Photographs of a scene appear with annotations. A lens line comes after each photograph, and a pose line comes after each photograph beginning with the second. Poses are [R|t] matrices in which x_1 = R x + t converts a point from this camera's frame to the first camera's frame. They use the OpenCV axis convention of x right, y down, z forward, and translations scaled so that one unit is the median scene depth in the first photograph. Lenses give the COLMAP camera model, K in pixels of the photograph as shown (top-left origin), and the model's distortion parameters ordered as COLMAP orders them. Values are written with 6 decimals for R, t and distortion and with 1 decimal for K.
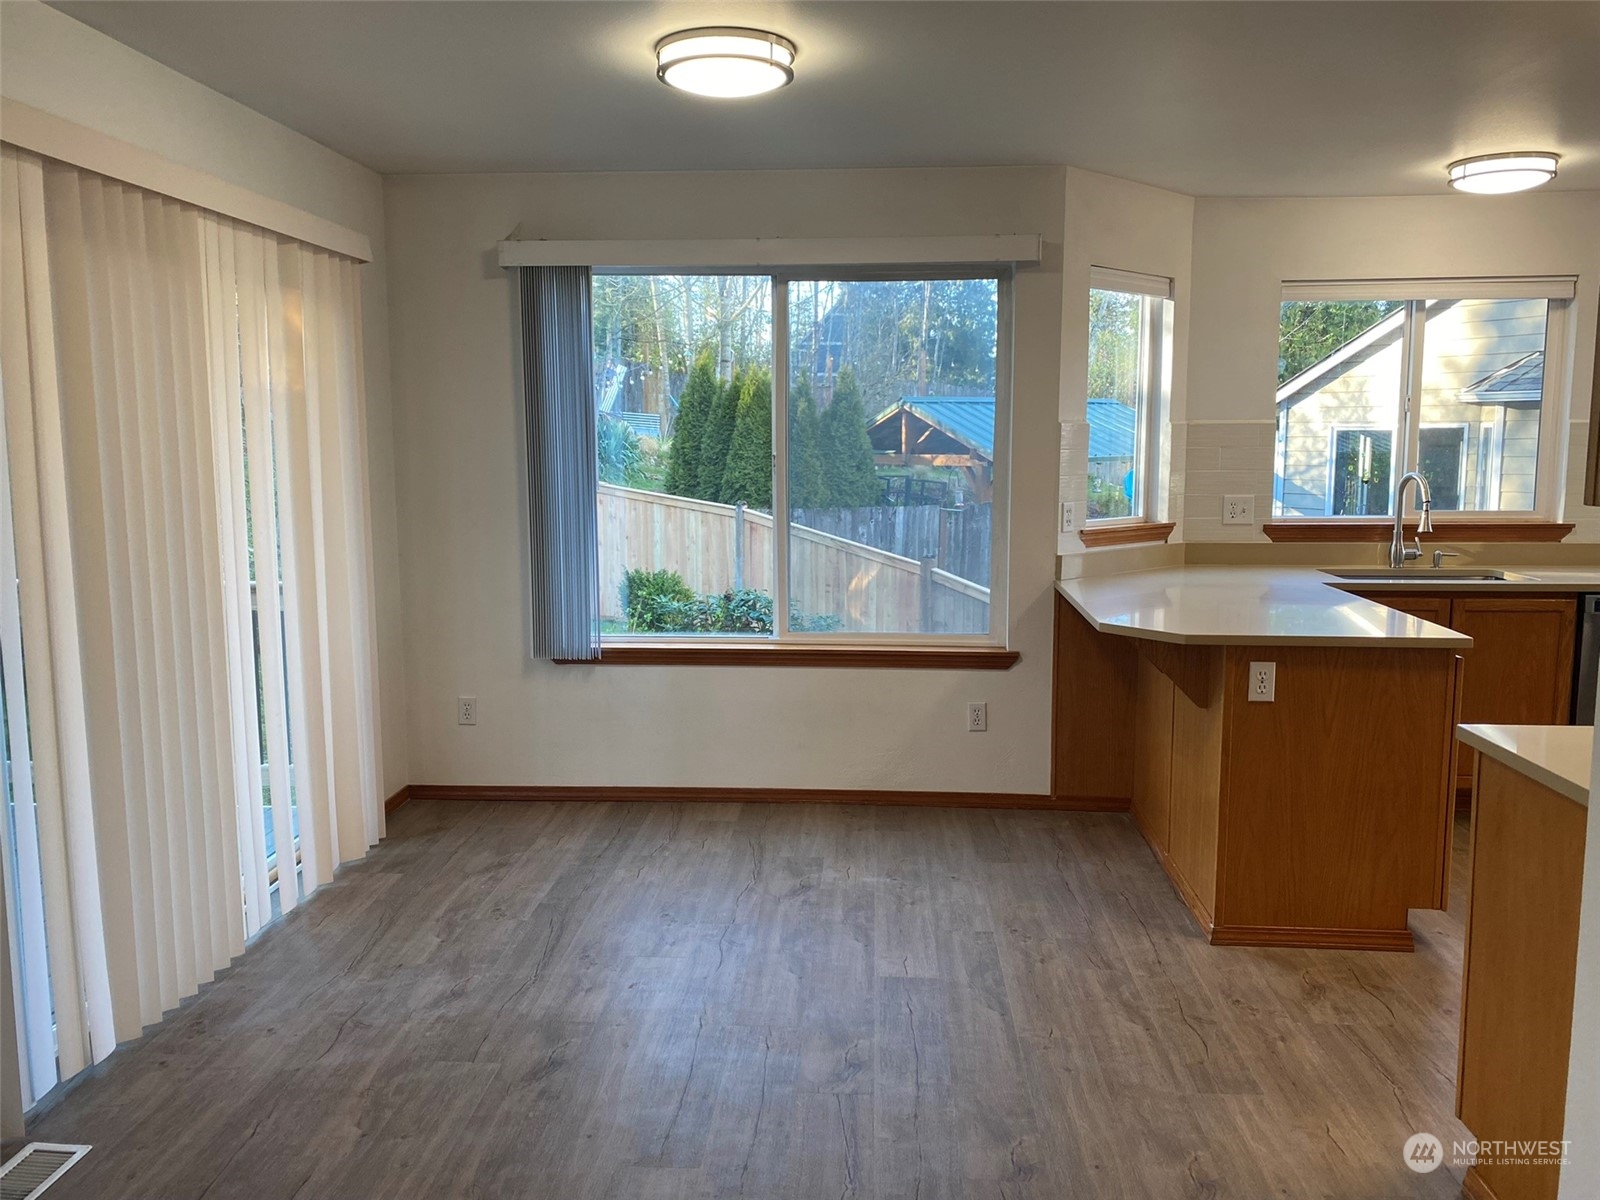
lens RADIAL K [[1206.3, 0, 796.8], [0, 1206.3, 586.8], [0, 0, 1]] dist [-0.009196, 0.000522]
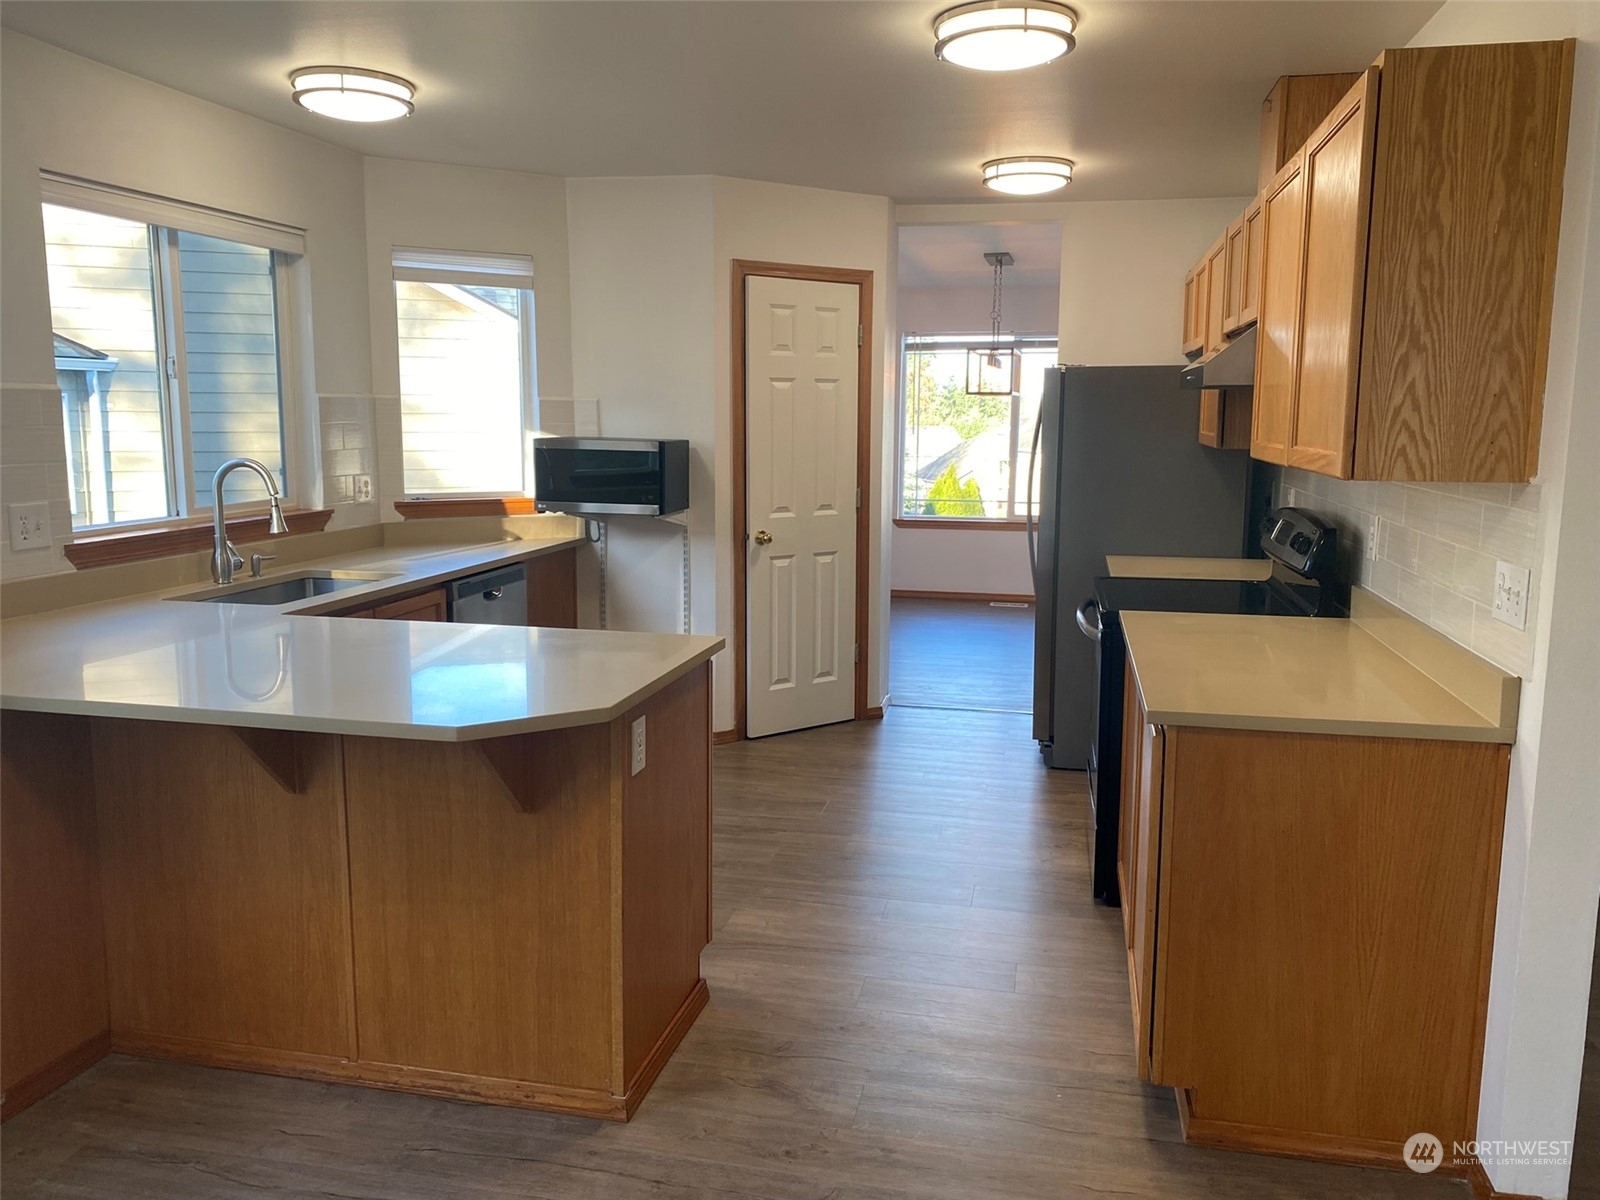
lens RADIAL K [[1206.3, 0, 796.8], [0, 1206.3, 586.8], [0, 0, 1]] dist [-0.009196, 0.000522]
pose [[0.122536, -0.134513, 0.983306, -0.208439], [0.110923, 0.986421, 0.121116, -0.064127], [-0.986246, 0.094230, 0.135793, 0.519224]]
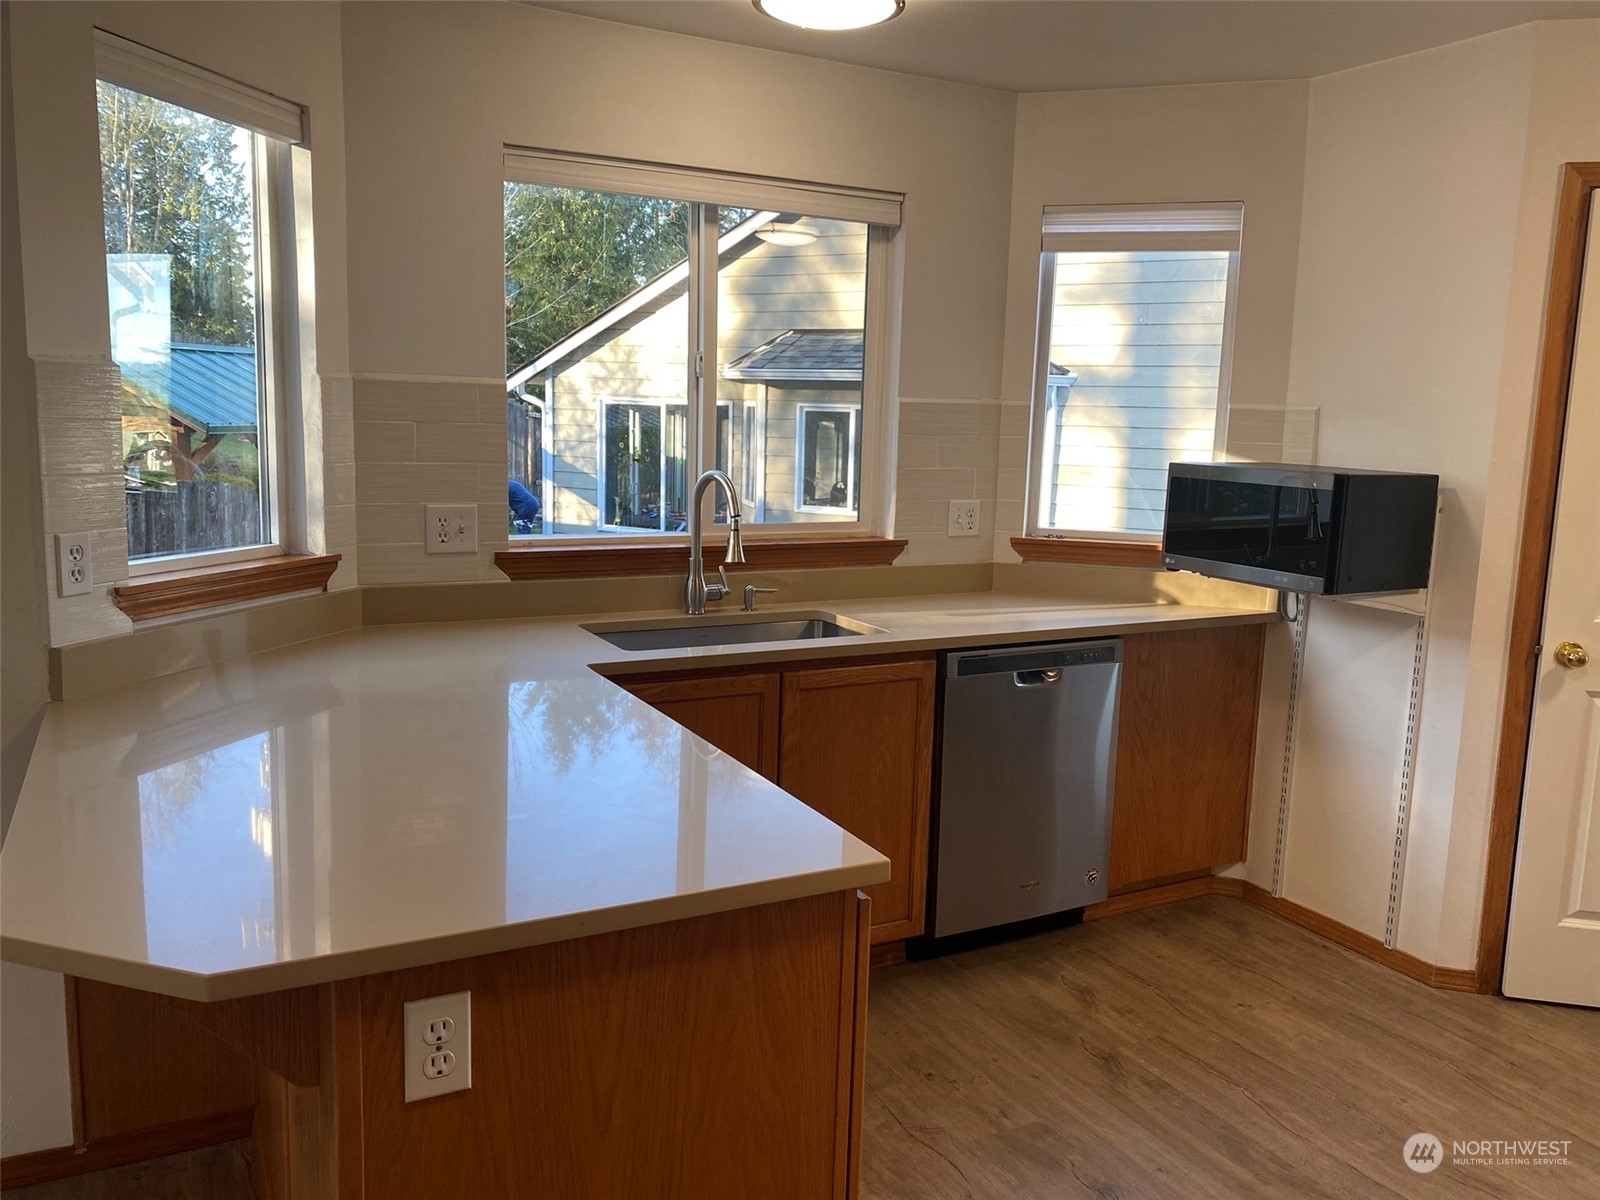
lens RADIAL K [[1208.9, 0, 820.1], [0, 1208.9, 585.1], [0, 0, 1]] dist [0.079736, -0.103160]
pose [[0.830055, -0.048328, 0.555584, 0.181007], [0.035160, 0.998791, 0.034351, -0.050387], [-0.556572, -0.008979, 0.830751, 0.397690]]
